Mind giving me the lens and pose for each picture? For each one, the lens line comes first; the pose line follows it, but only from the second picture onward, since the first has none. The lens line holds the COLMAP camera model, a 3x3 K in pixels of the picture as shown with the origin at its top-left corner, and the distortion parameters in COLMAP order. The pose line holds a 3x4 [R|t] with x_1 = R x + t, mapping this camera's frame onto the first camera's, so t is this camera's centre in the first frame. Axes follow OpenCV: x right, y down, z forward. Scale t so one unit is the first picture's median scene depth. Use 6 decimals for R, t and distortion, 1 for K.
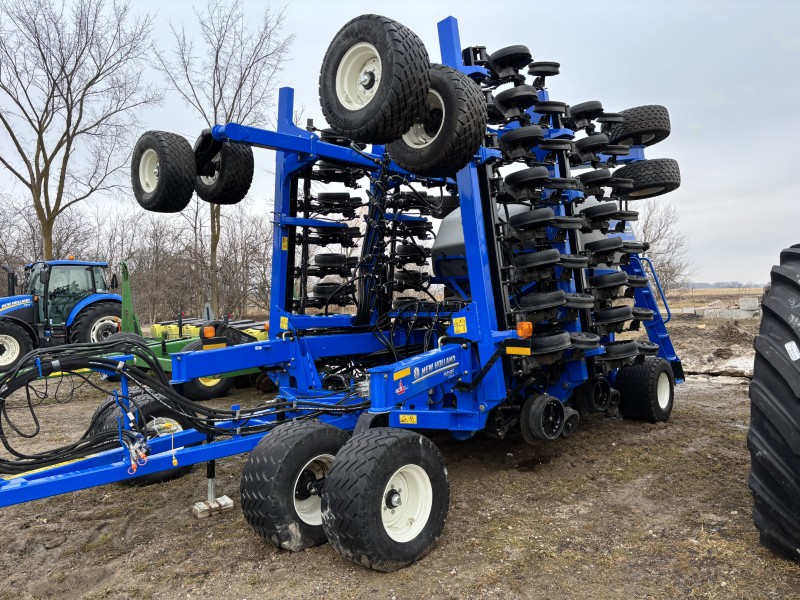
lens RADIAL K [[604.0, 0, 400.7], [0, 604.0, 301.1], [0, 0, 1]] dist [0.020786, -0.022424]
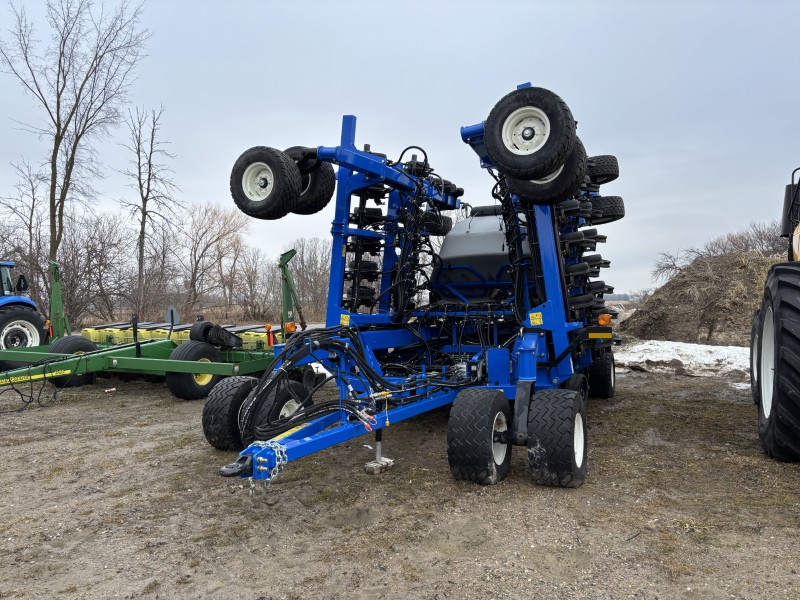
lens RADIAL K [[604.0, 0, 398.8], [0, 604.0, 300.1], [0, 0, 1]] dist [0.020786, -0.022424]
pose [[0.957840, 0.011293, 0.287080, -0.382431], [-0.005563, 0.999769, -0.020765, 0.019790], [-0.287248, 0.018293, 0.957682, -0.109531]]
